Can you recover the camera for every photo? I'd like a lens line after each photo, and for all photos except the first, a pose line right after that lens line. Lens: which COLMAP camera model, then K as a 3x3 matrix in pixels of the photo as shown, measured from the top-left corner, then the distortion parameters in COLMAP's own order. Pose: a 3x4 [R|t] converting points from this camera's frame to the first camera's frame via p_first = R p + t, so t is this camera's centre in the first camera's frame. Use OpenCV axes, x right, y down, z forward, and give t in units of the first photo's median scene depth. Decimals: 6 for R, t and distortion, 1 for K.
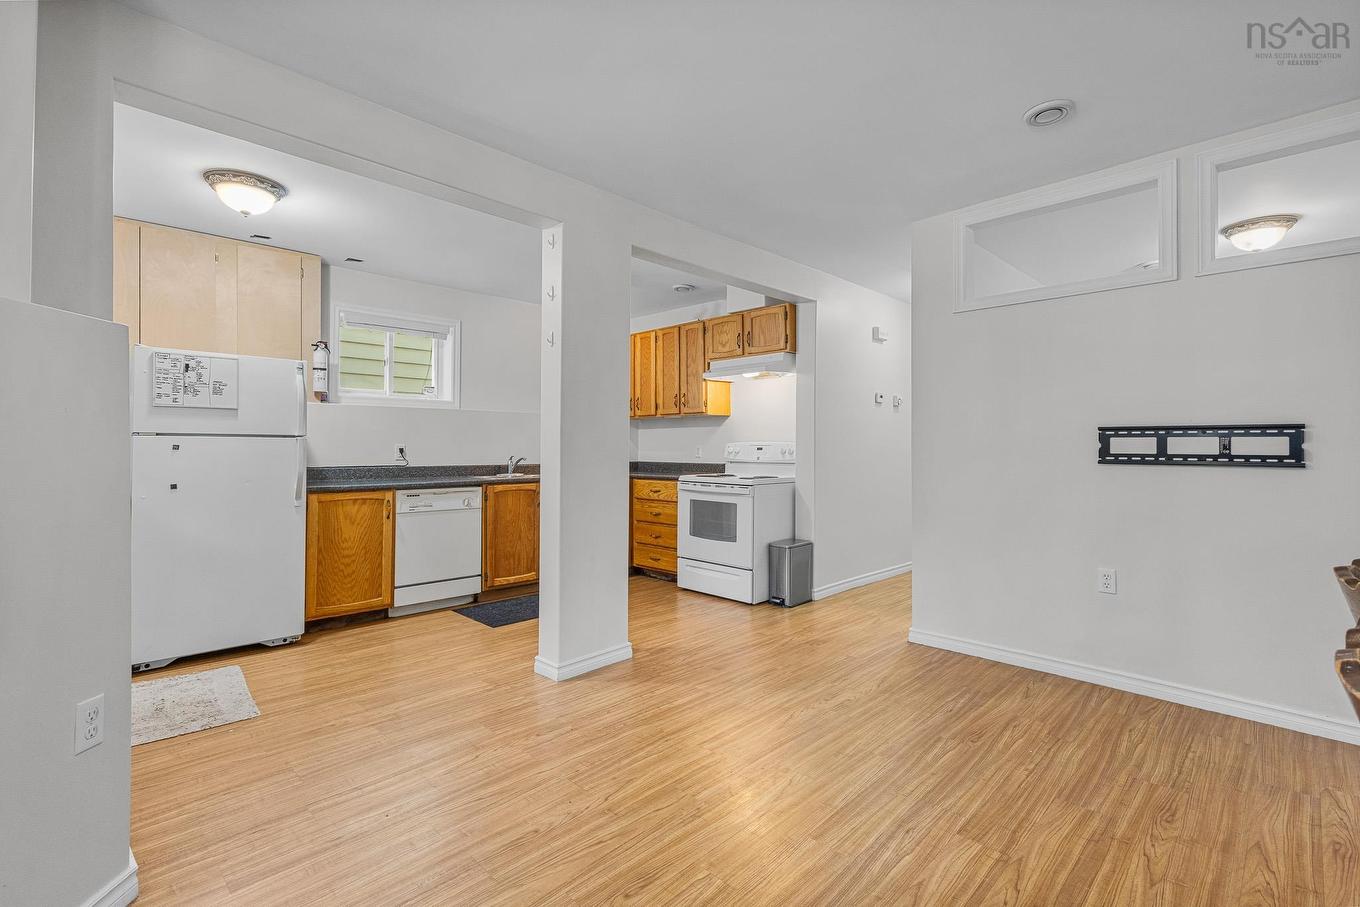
lens RADIAL K [[626.0, 0, 685.2], [0, 626.0, 441.4], [0, 0, 1]] dist [0.009258, -0.003536]
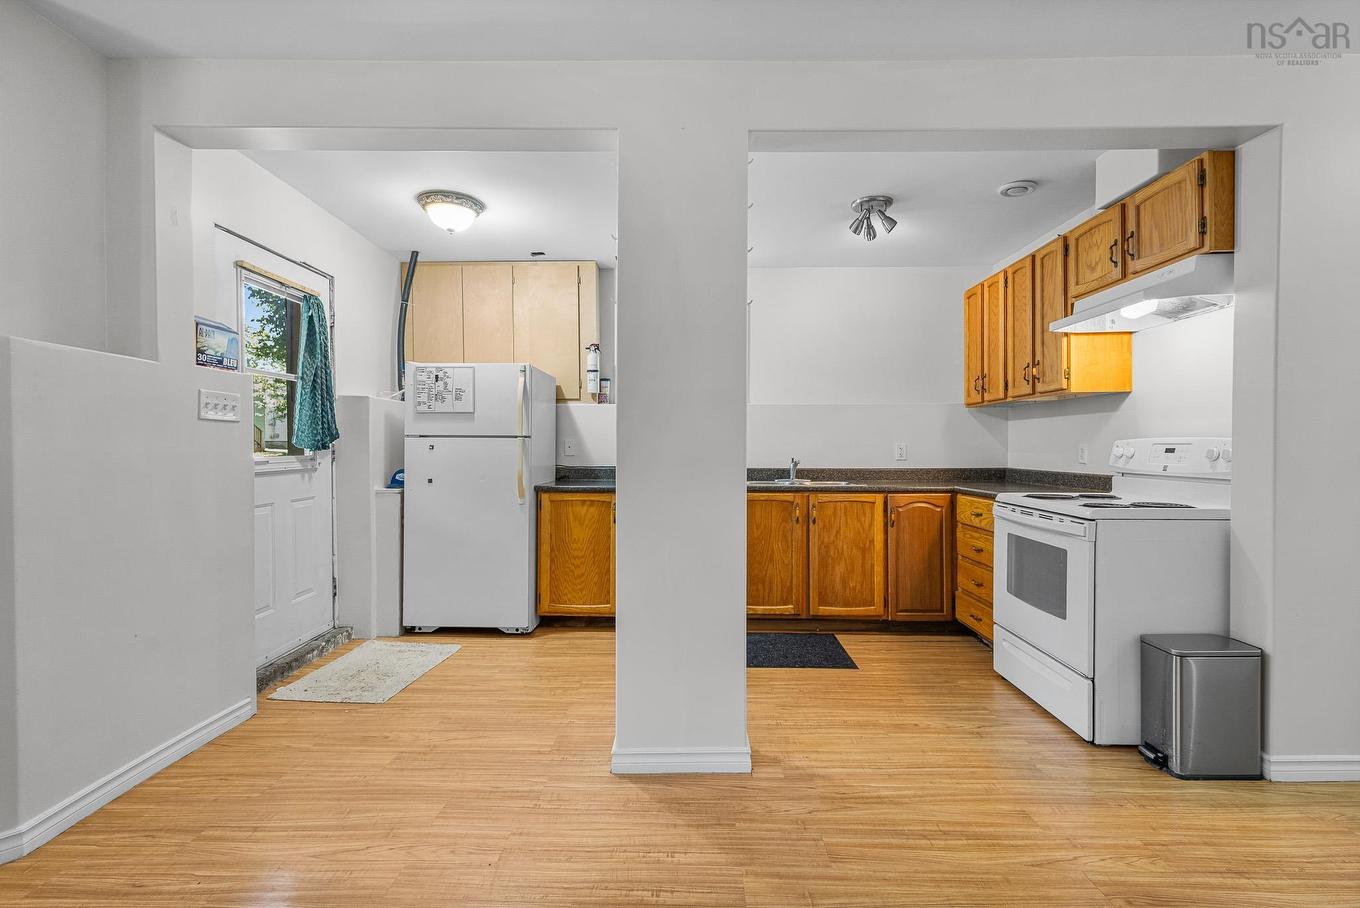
lens RADIAL K [[626.0, 0, 681.7], [0, 626.0, 449.3], [0, 0, 1]] dist [0.009258, -0.003536]
pose [[0.687336, 0.002914, -0.726333, 0.255230], [0.006848, 0.999922, 0.010492, 0.002964], [0.726307, -0.012186, 0.687263, 0.387134]]
